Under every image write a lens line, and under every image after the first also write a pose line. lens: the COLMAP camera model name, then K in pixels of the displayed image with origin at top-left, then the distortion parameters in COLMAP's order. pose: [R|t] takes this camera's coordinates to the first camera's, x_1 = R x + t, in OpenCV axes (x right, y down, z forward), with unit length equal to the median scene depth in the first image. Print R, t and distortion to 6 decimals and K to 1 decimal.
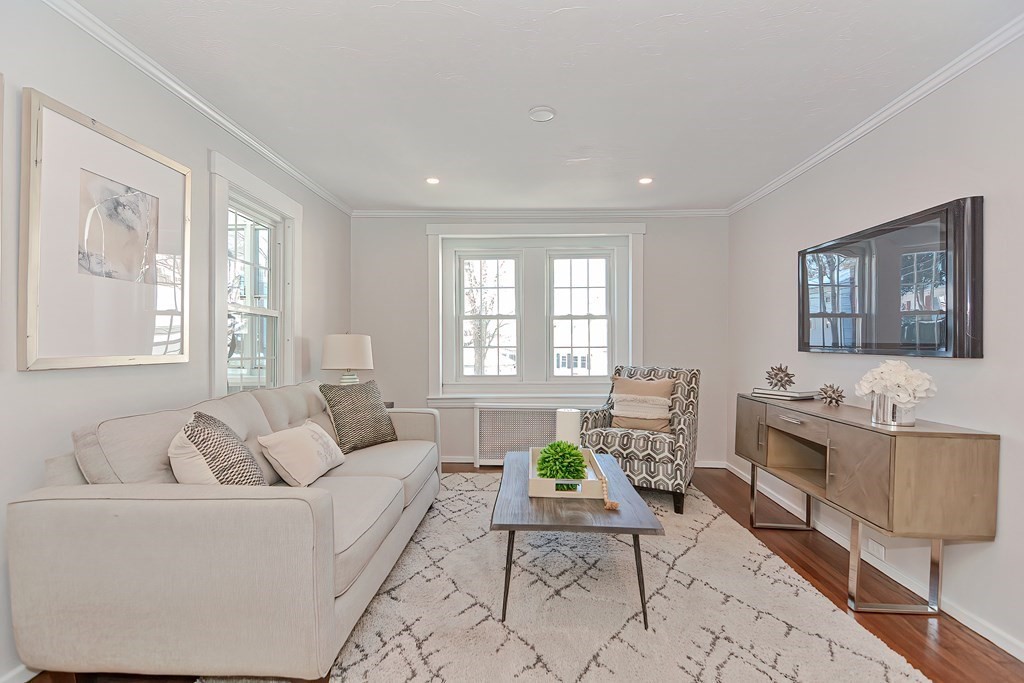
lens RADIAL K [[497.2, 0, 509.1], [0, 497.2, 346.3], [0, 0, 1]] dist [0.003176, -0.000992]
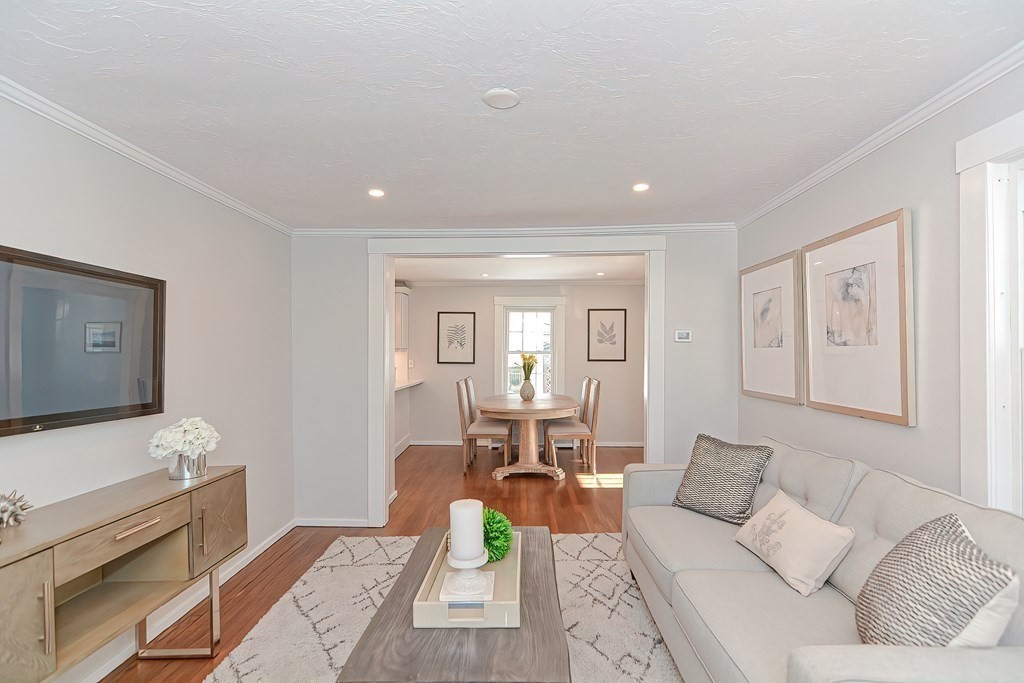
lens RADIAL K [[497.2, 0, 509.1], [0, 497.2, 346.3], [0, 0, 1]] dist [0.003176, -0.000992]
pose [[-0.999999, -0.000475, -0.001166, 0.042476], [-0.000467, 0.999974, -0.007252, -0.074053], [0.001170, -0.007251, -0.999973, 1.345656]]
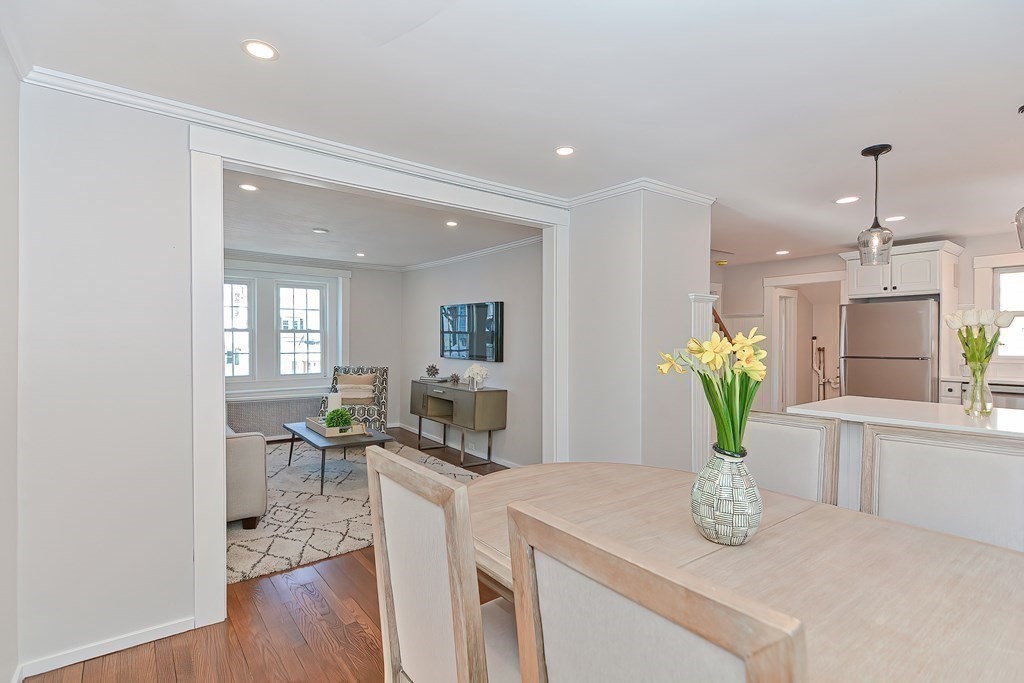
lens RADIAL K [[497.2, 0, 509.1], [0, 497.2, 346.3], [0, 0, 1]] dist [0.003176, -0.000992]
pose [[0.772934, -0.005356, 0.634464, -0.439208], [-0.005214, 0.999877, 0.014792, -0.061338], [-0.634465, -0.014741, 0.772811, -0.663604]]
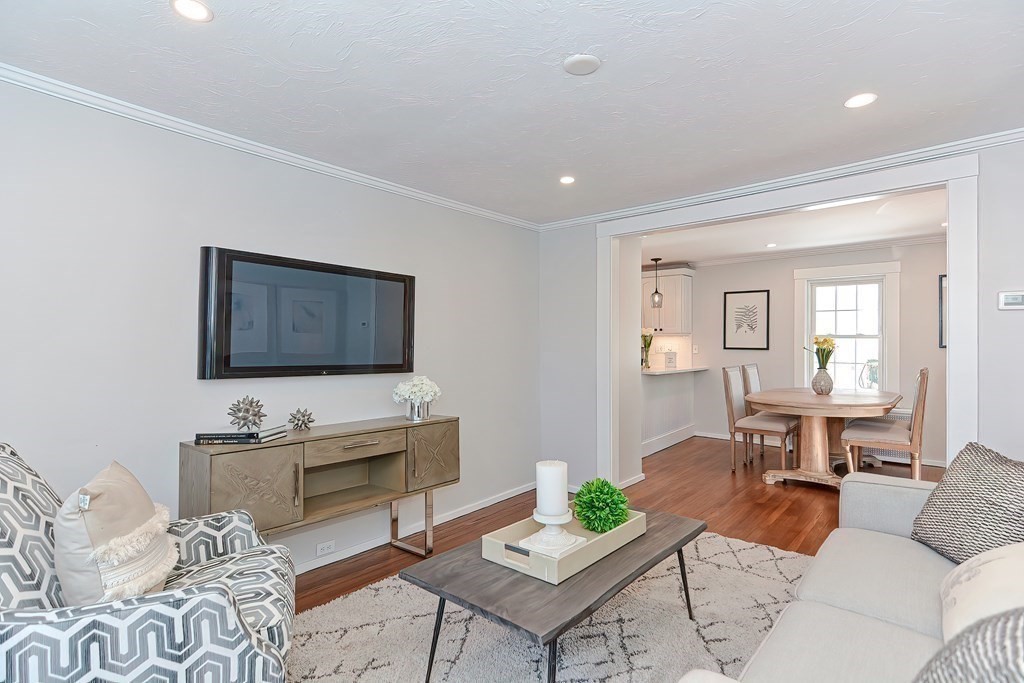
lens RADIAL K [[510.7, 0, 511.3], [0, 510.7, 332.0], [0, 0, 1]] dist [0.004069, -0.000822]
pose [[-0.767737, 0.011962, 0.640653, -0.266077], [-0.002075, 0.999774, -0.021154, -0.041007], [-0.640762, -0.017570, -0.767539, 1.275720]]
